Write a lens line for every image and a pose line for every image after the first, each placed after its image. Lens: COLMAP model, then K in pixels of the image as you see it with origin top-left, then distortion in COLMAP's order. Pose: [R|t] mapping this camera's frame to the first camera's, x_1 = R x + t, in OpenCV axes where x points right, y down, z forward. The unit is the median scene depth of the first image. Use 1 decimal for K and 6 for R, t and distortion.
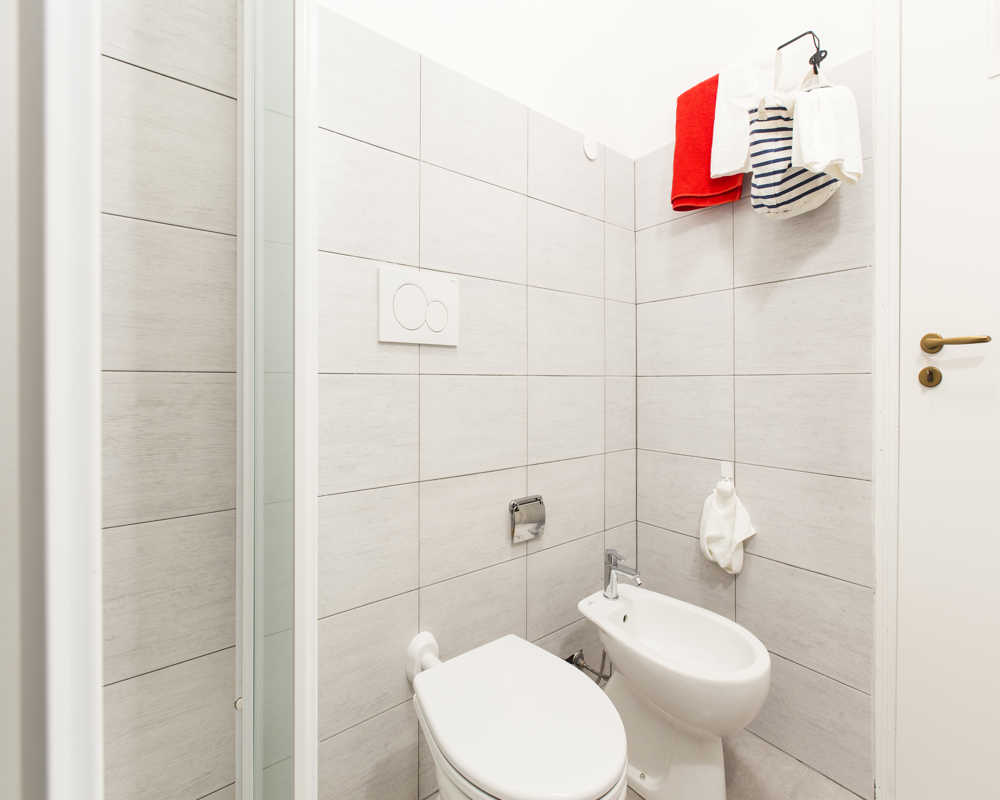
lens RADIAL K [[492.6, 0, 426.5], [0, 492.6, 398.7], [0, 0, 1]] dist [-0.000553, -0.002263]
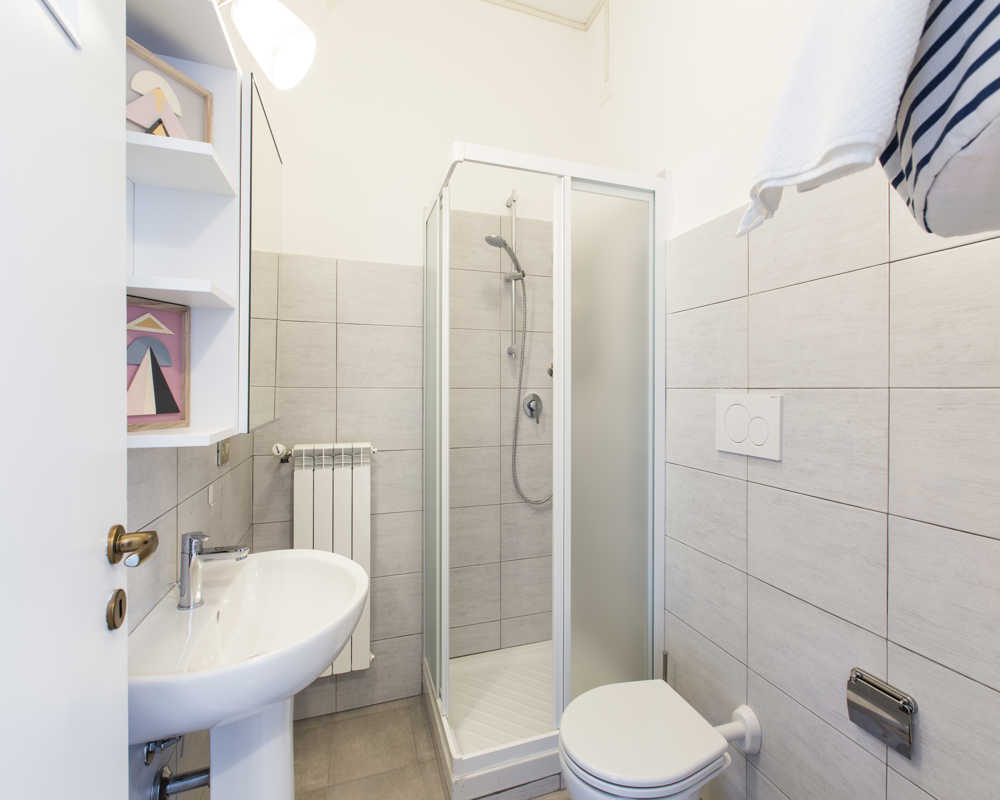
lens RADIAL K [[452.0, 0, 502.0], [0, 452.0, 388.7], [0, 0, 1]] dist [-0.000386, -0.000449]
pose [[-0.301446, 0.001510, -0.953482, 1.132704], [-0.006469, 0.999972, 0.003629, -0.257821], [0.953461, 0.007262, -0.301428, 0.744221]]
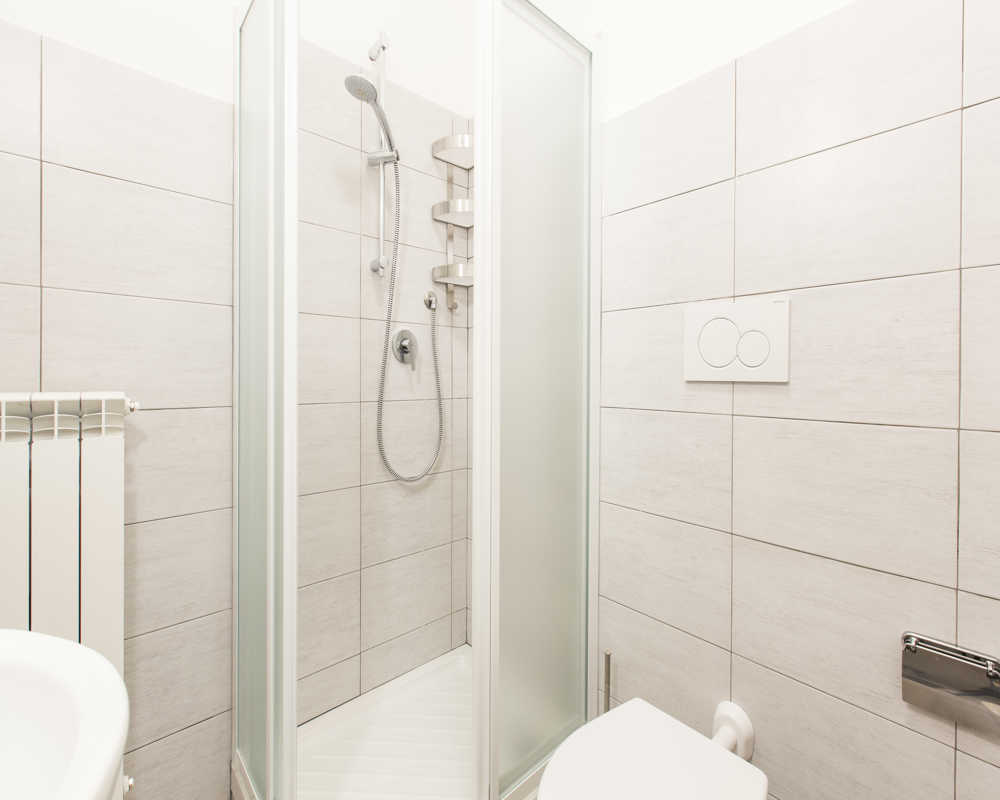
lens RADIAL K [[460.3, 0, 513.9], [0, 460.3, 373.4], [0, 0, 1]] dist [-0.001535, -0.000759]
pose [[0.117920, 0.004937, -0.993011, 0.751303], [-0.011415, 0.999928, 0.003616, -0.120414], [0.992958, 0.010909, 0.117968, 0.484232]]
